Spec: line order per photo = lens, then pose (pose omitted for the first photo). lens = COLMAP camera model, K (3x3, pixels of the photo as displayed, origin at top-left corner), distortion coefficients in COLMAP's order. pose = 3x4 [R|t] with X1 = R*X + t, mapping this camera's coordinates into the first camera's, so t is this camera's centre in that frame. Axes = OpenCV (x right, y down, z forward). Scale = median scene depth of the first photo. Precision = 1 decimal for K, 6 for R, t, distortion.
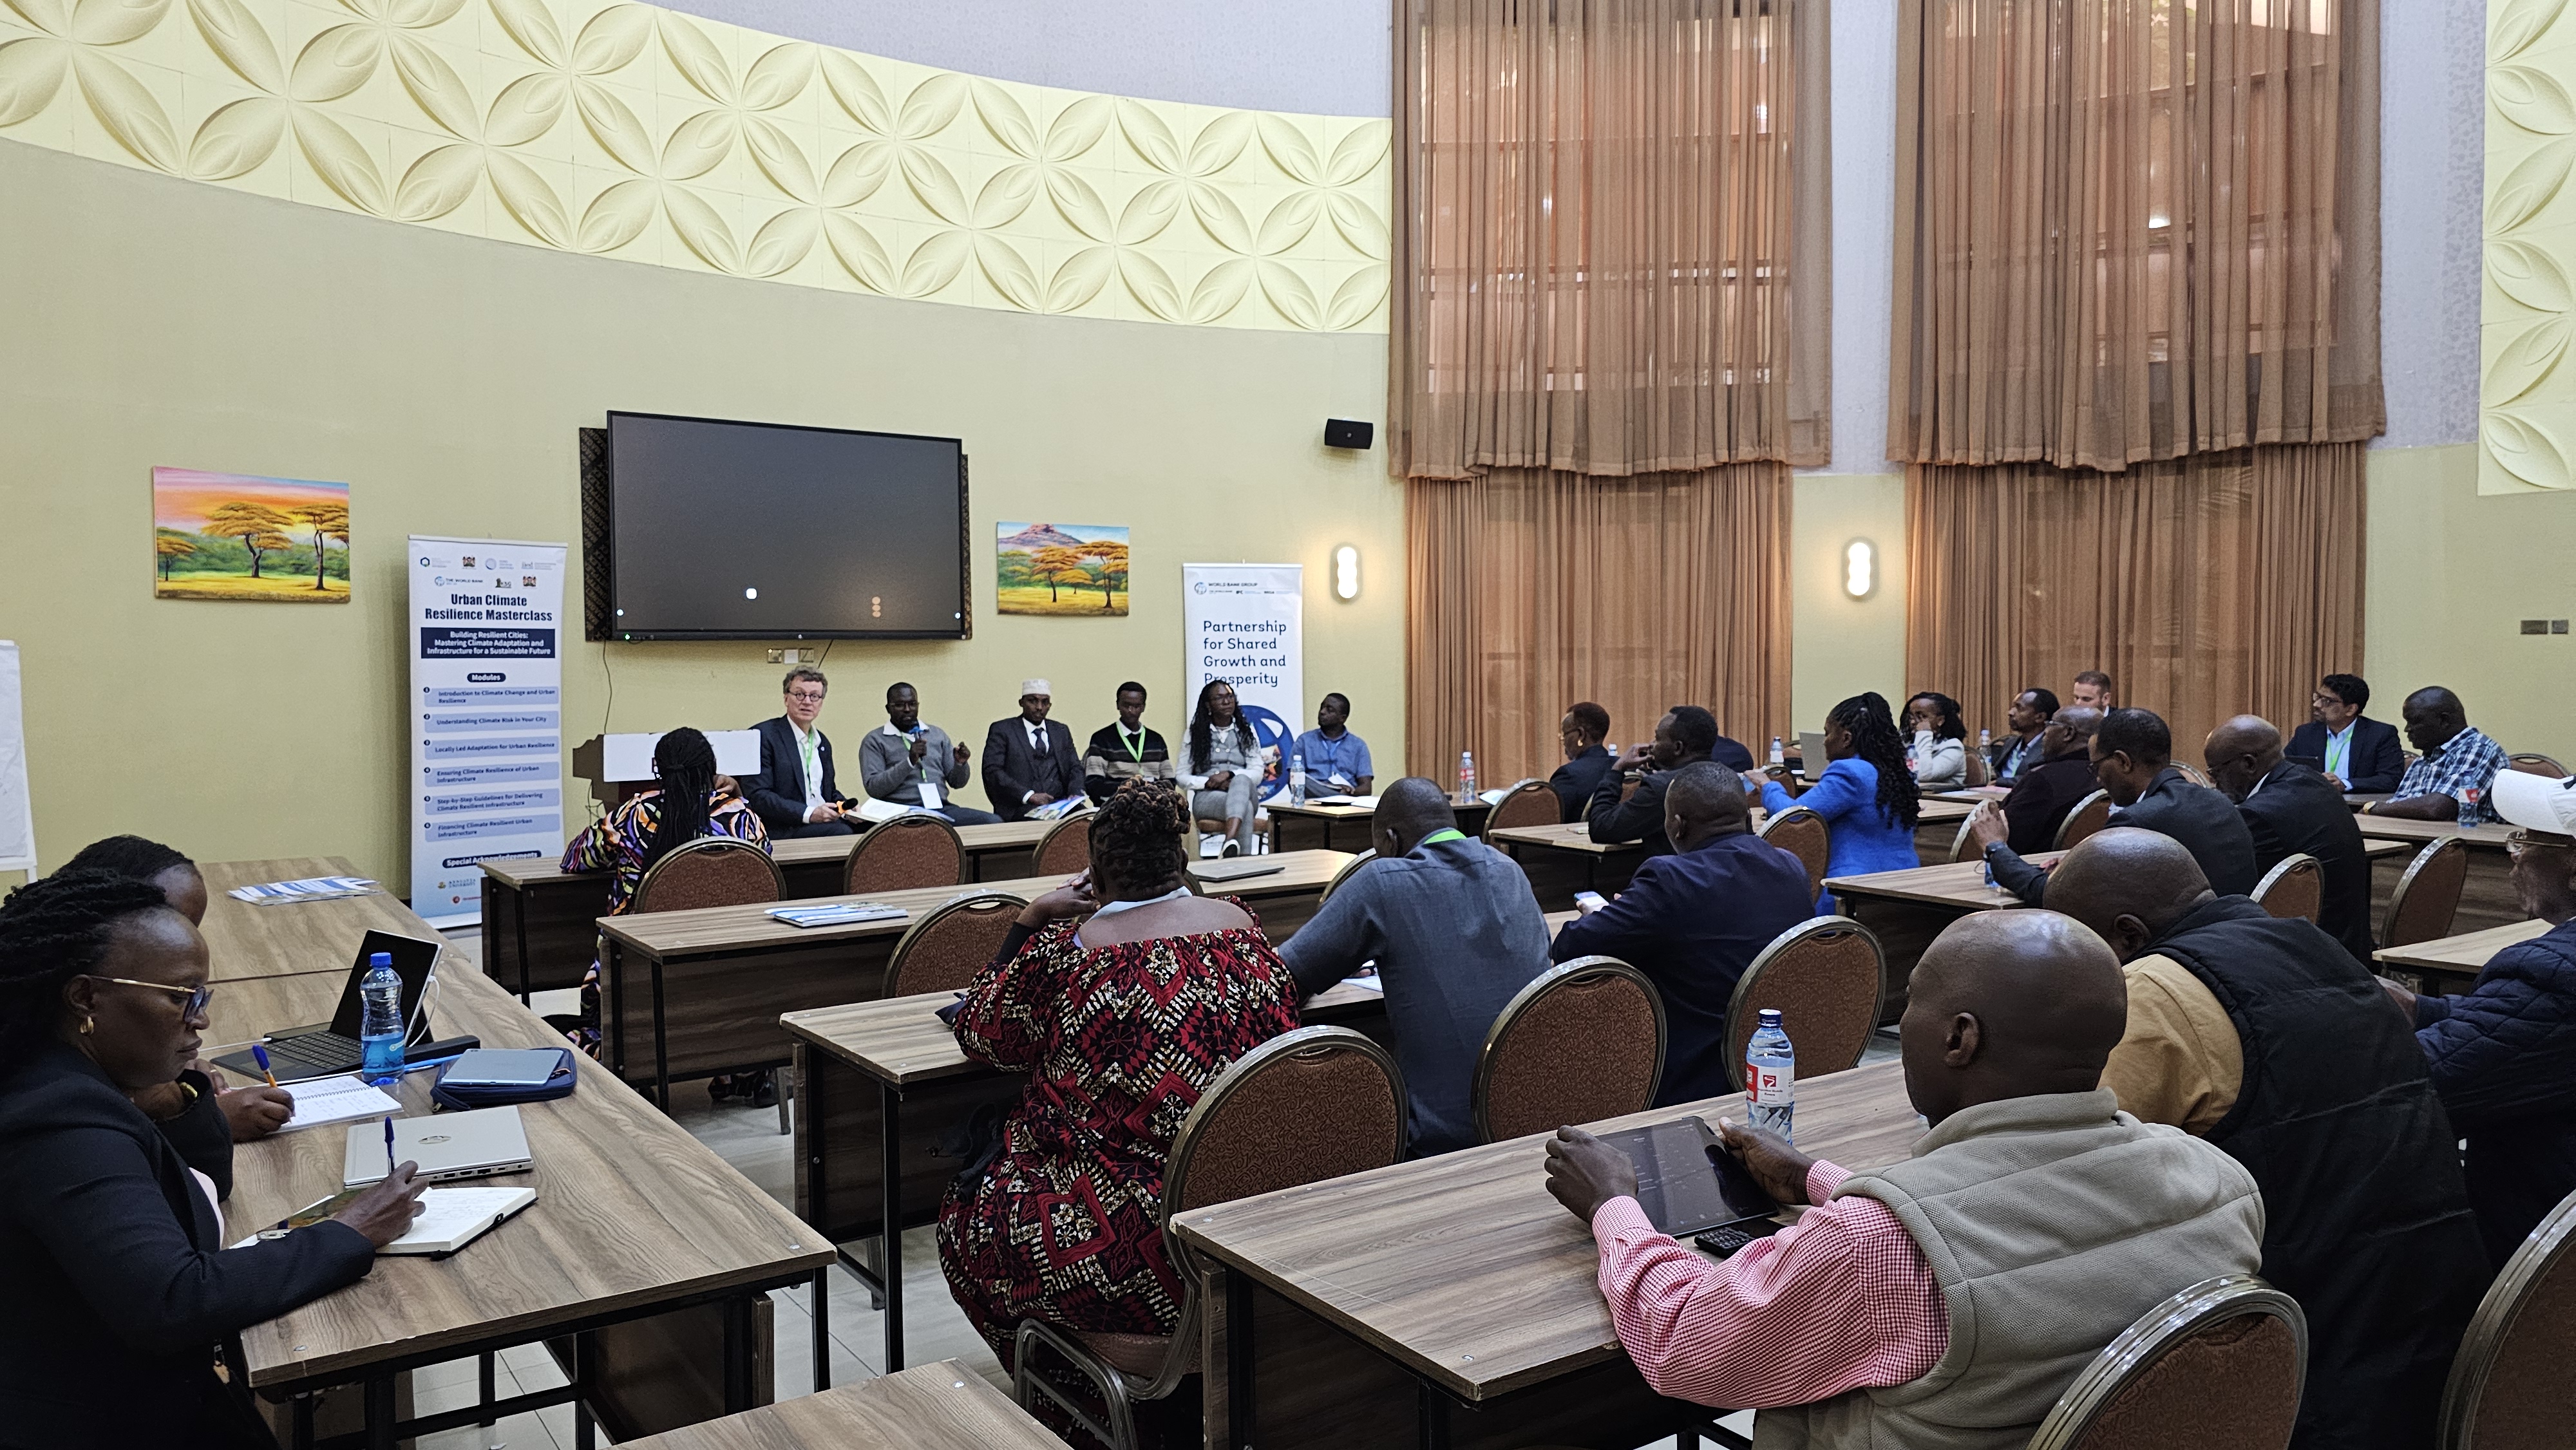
lens RADIAL K [[1683.5, 0, 1288.0], [0, 1683.5, 725.0], [0, 0, 1]] dist [0.085291, -0.136716]
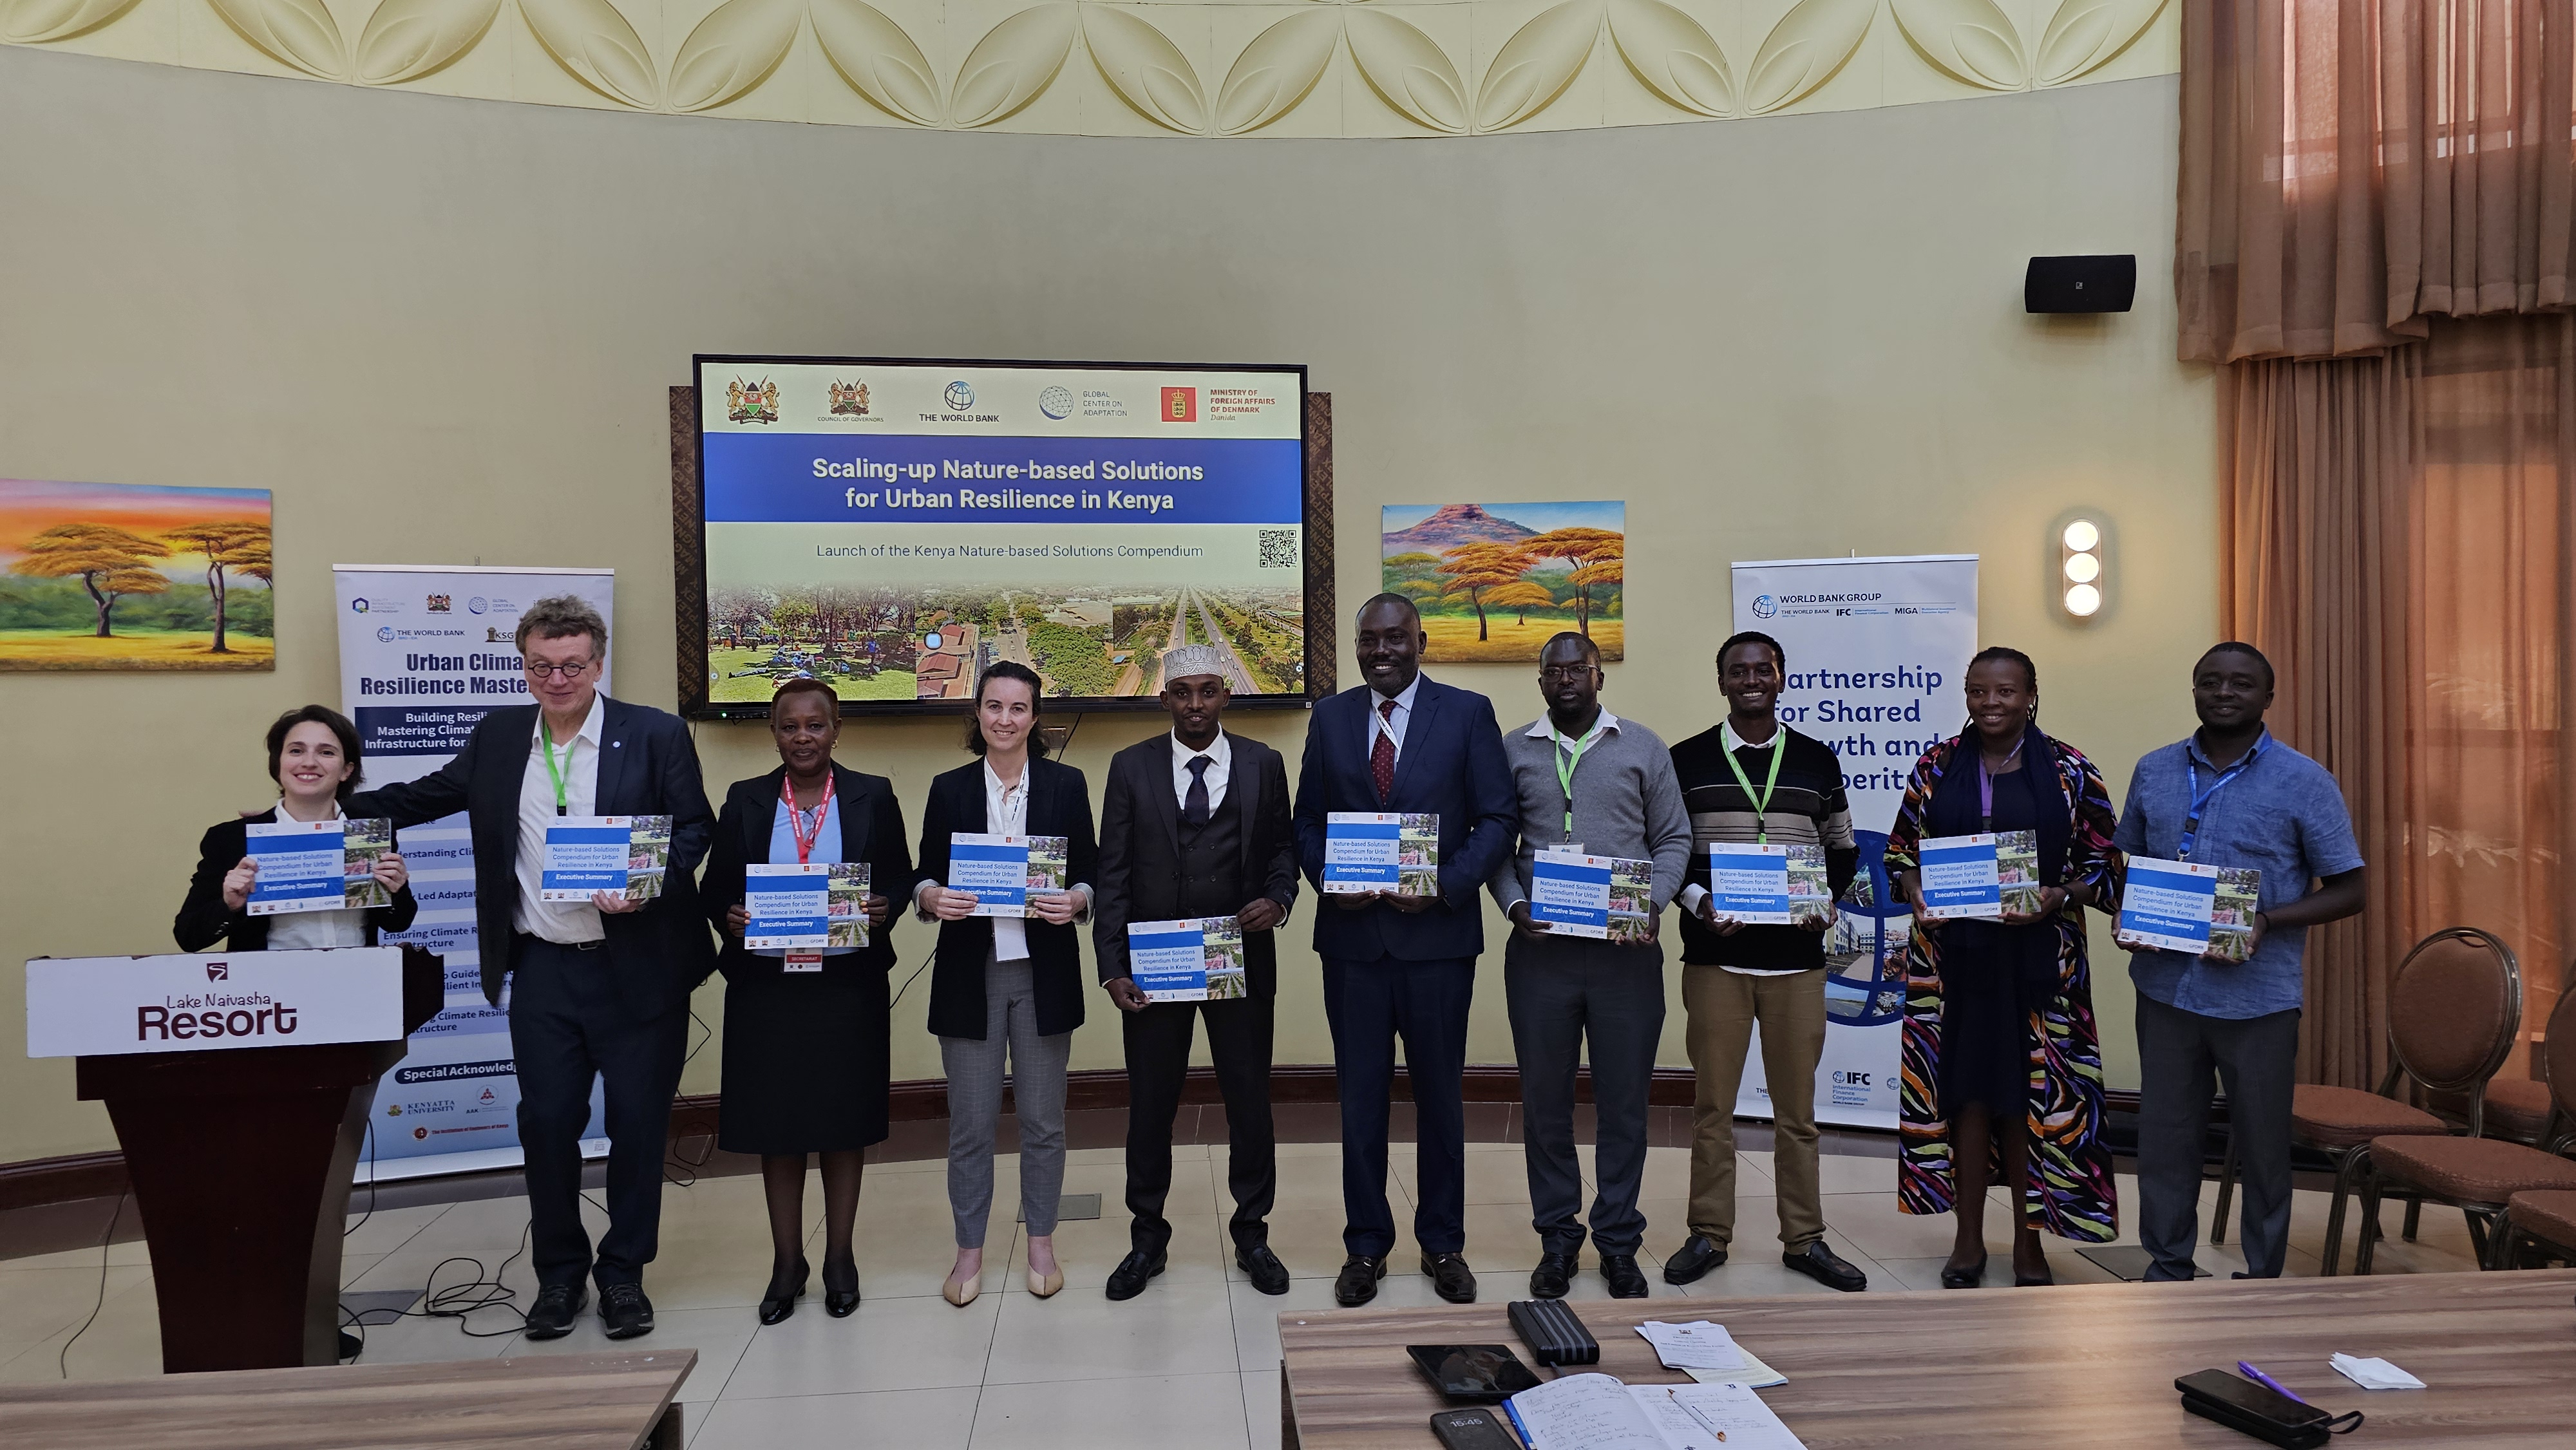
lens RADIAL K [[1718.7, 0, 1293.8], [0, 1718.7, 711.1], [0, 0, 1]] dist [0.081076, -0.089074]
pose [[0.867962, 0.001739, -0.496627, 0.093798], [-0.013559, 0.999704, -0.020197, -0.036946], [0.496445, 0.024264, 0.867729, 0.471563]]
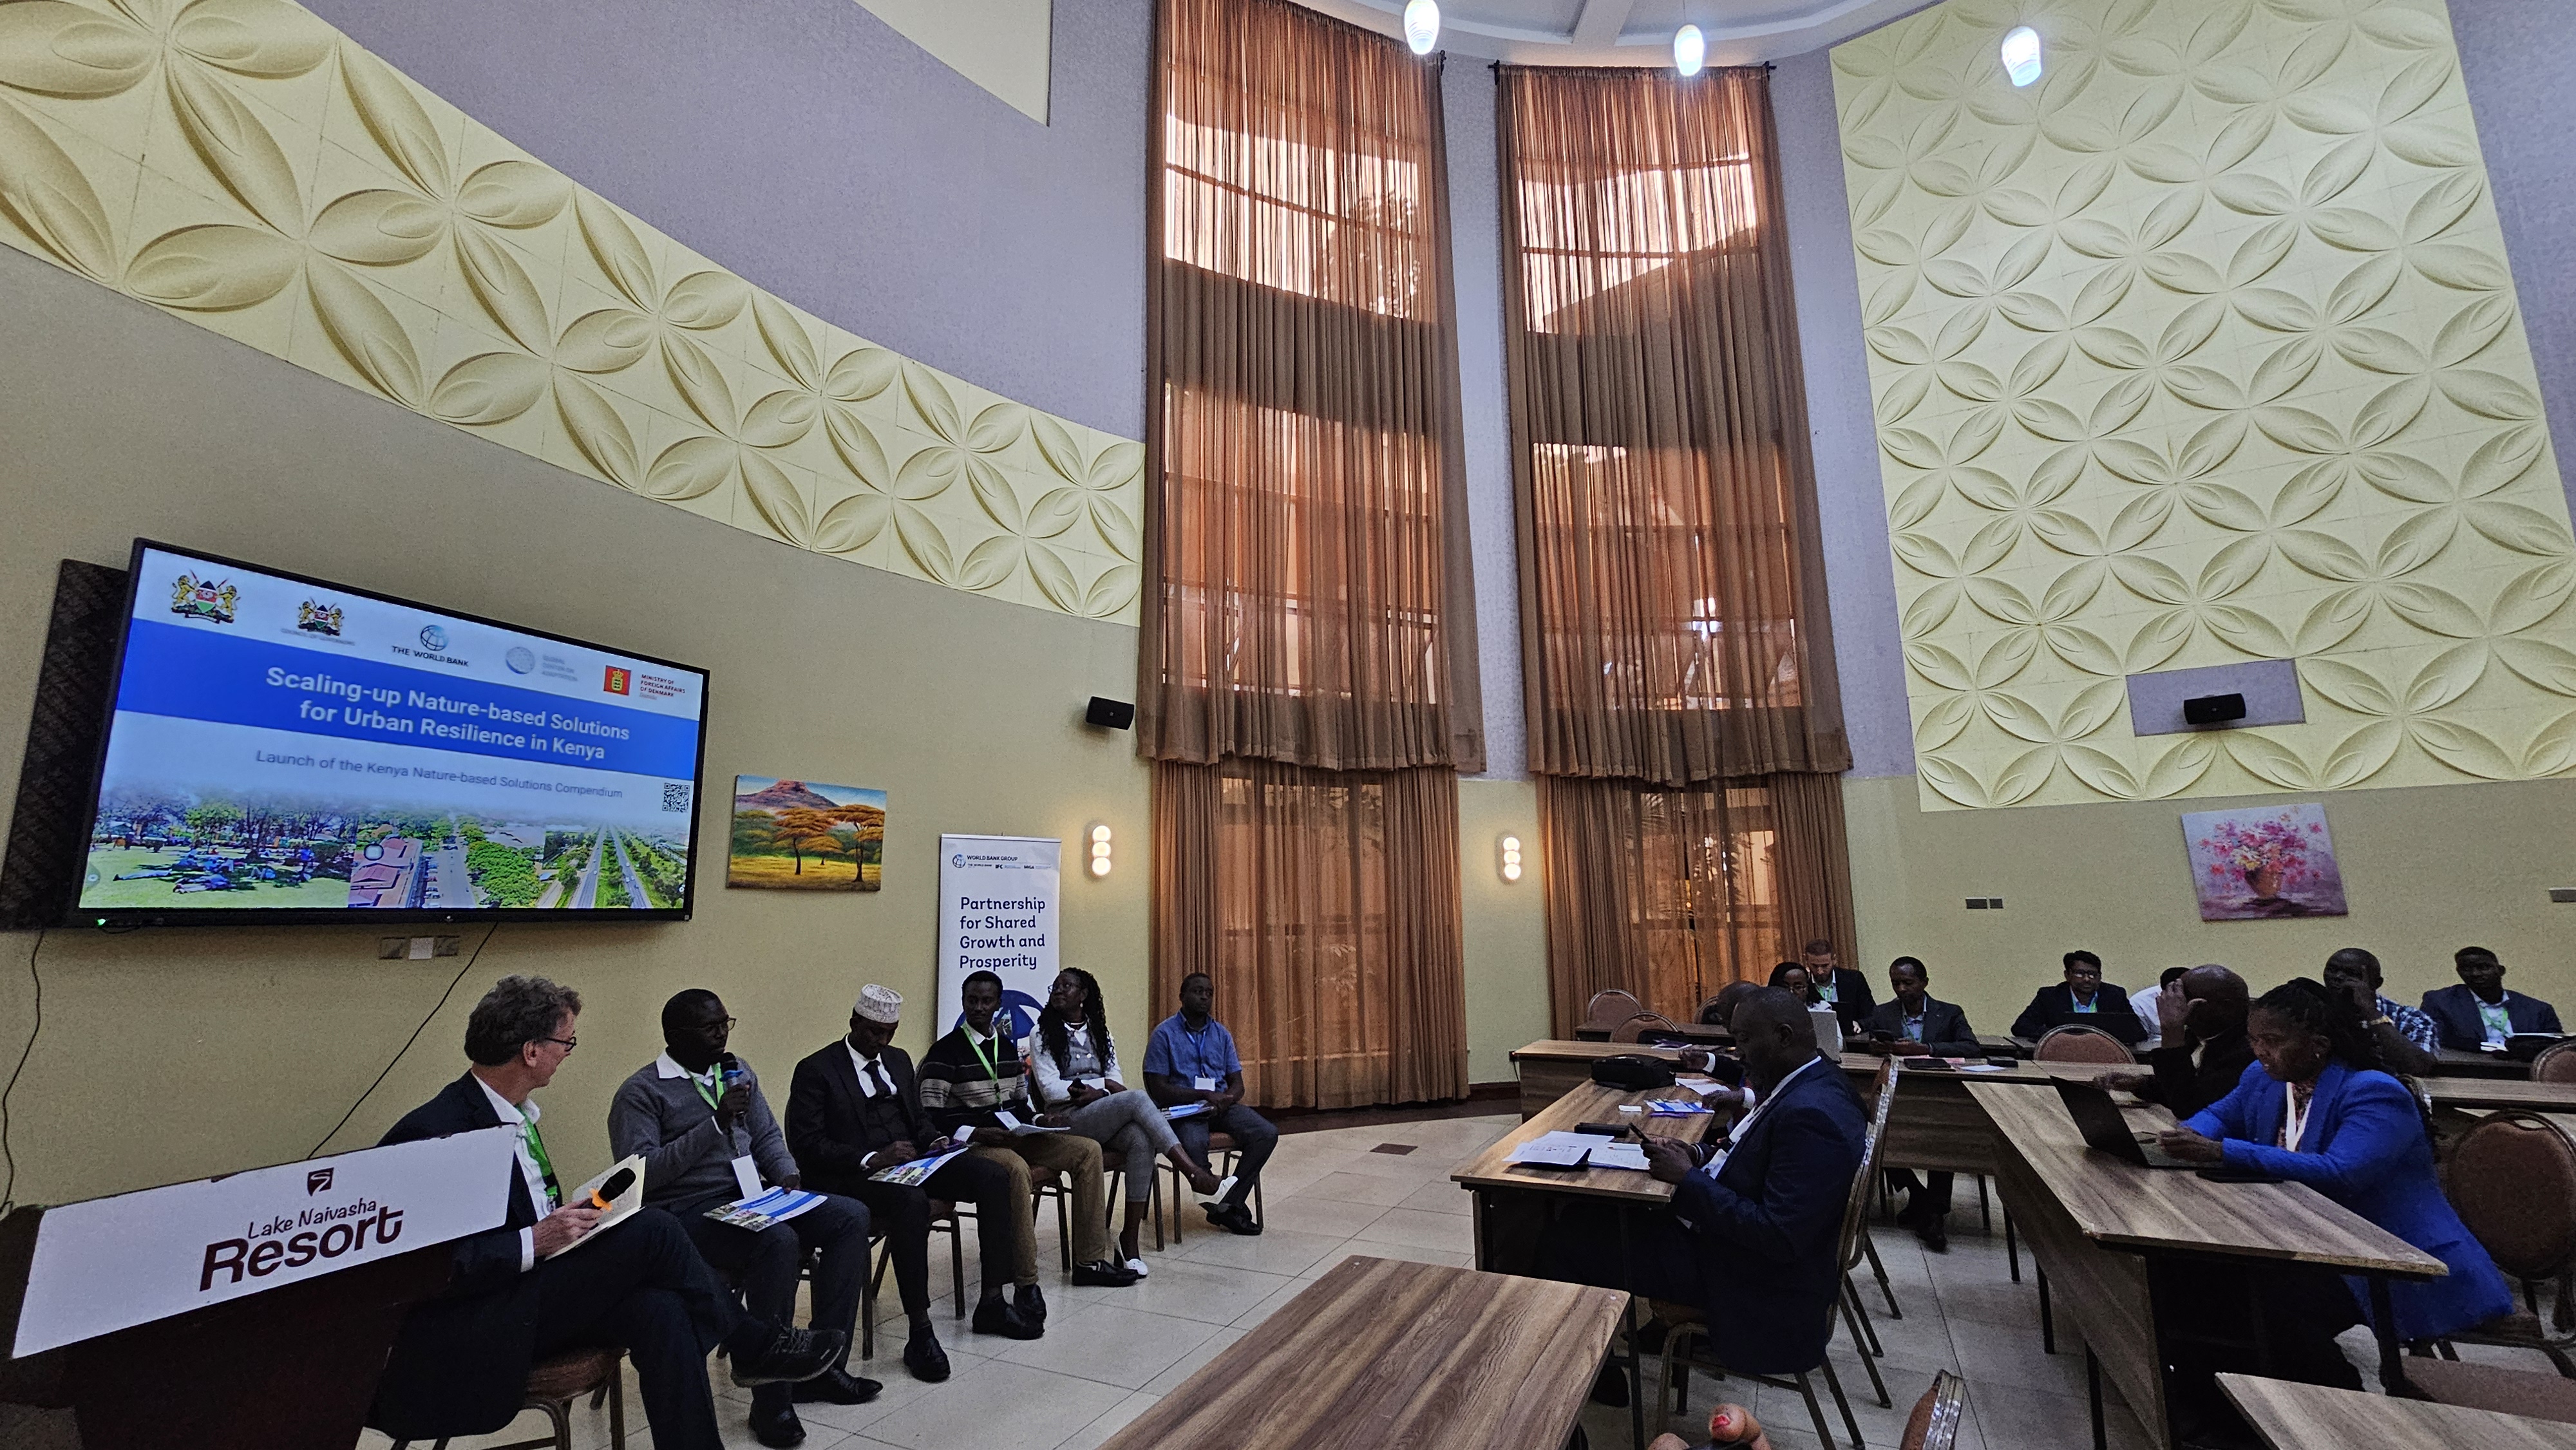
lens RADIAL K [[1058.5, 0, 1286.7], [0, 1058.5, 730.8], [0, 0, 1]] dist [-0.003874, 0.000243]
pose [[0.873625, 0.077787, 0.480343, -0.185663], [0.031441, 0.976054, -0.215246, -0.021903], [-0.485584, 0.203146, 0.850259, 0.424357]]
